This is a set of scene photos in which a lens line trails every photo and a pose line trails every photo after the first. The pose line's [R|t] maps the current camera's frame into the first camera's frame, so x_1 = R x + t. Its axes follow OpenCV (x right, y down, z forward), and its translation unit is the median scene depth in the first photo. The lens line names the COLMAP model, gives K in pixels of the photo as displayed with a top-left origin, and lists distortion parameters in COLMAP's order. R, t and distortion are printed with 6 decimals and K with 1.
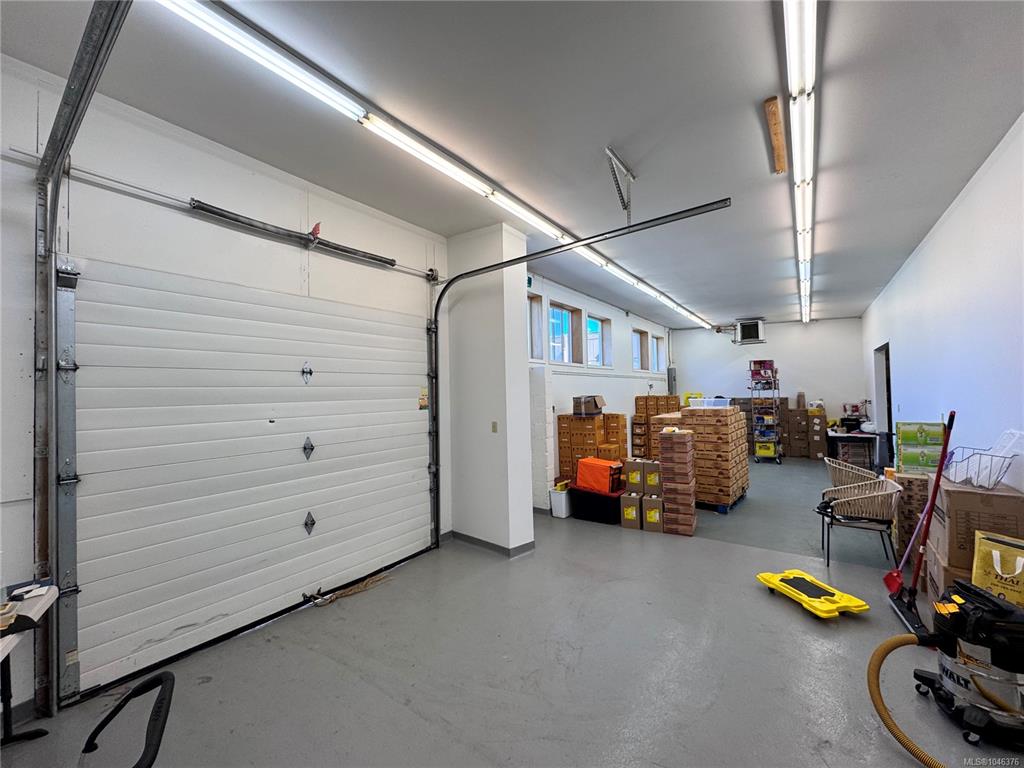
lens RADIAL K [[410.3, 0, 512.3], [0, 410.3, 384.4], [0, 0, 1]] dist [-0.001049, -0.000555]
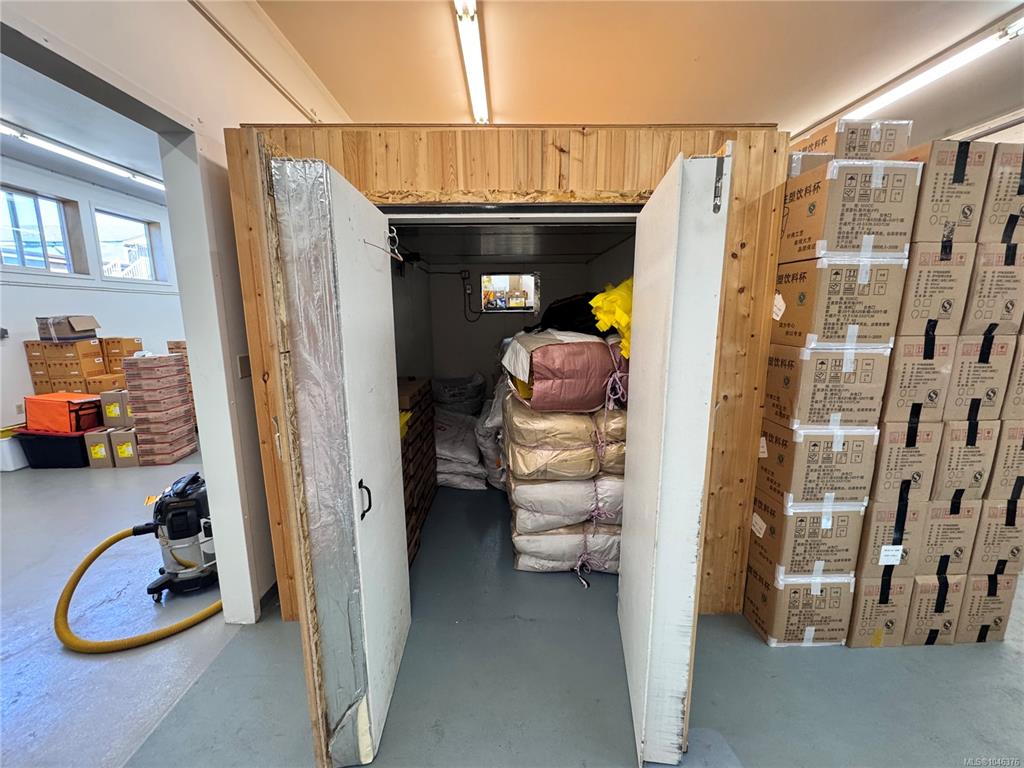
lens RADIAL K [[410.3, 0, 508.6], [0, 410.3, 384.6], [0, 0, 1]] dist [-0.001049, -0.000555]
pose [[0.805901, -0.083070, 0.586194, 0.485024], [-0.024399, 0.984607, 0.173073, 0.001502], [-0.591547, -0.153782, 0.791469, -0.181337]]
